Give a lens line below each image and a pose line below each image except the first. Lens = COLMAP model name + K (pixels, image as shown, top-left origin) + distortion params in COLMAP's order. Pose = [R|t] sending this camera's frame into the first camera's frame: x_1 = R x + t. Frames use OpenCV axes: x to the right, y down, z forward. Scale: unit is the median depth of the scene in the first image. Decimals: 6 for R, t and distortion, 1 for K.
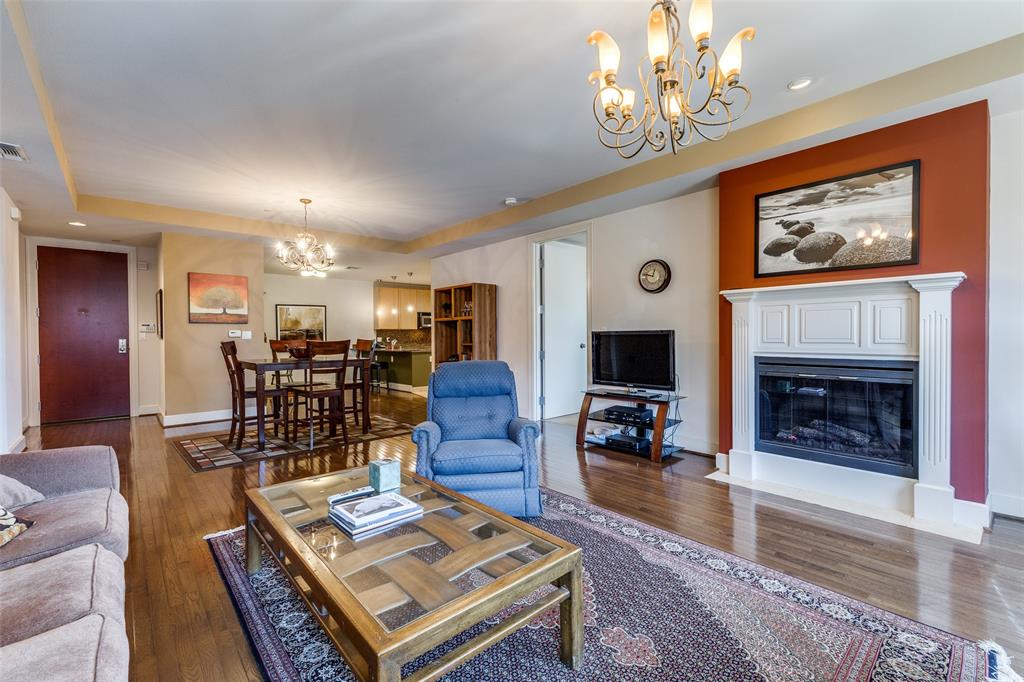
lens RADIAL K [[439.2, 0, 502.4], [0, 439.2, 341.3], [0, 0, 1]] dist [0.011949, -0.002388]
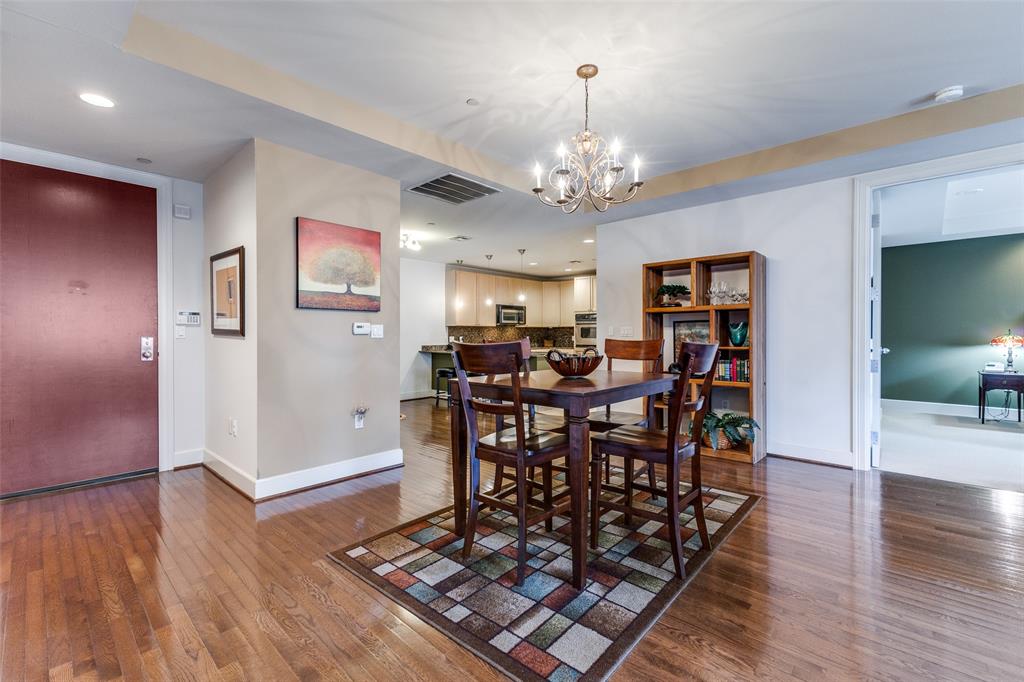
lens RADIAL K [[439.2, 0, 518.9], [0, 439.2, 338.4], [0, 0, 1]] dist [0.011949, -0.002388]
pose [[0.993839, 0.003889, 0.110765, -0.441593], [-0.003145, 0.999971, -0.006893, -0.000500], [-0.110788, 0.006502, 0.993823, 0.375659]]
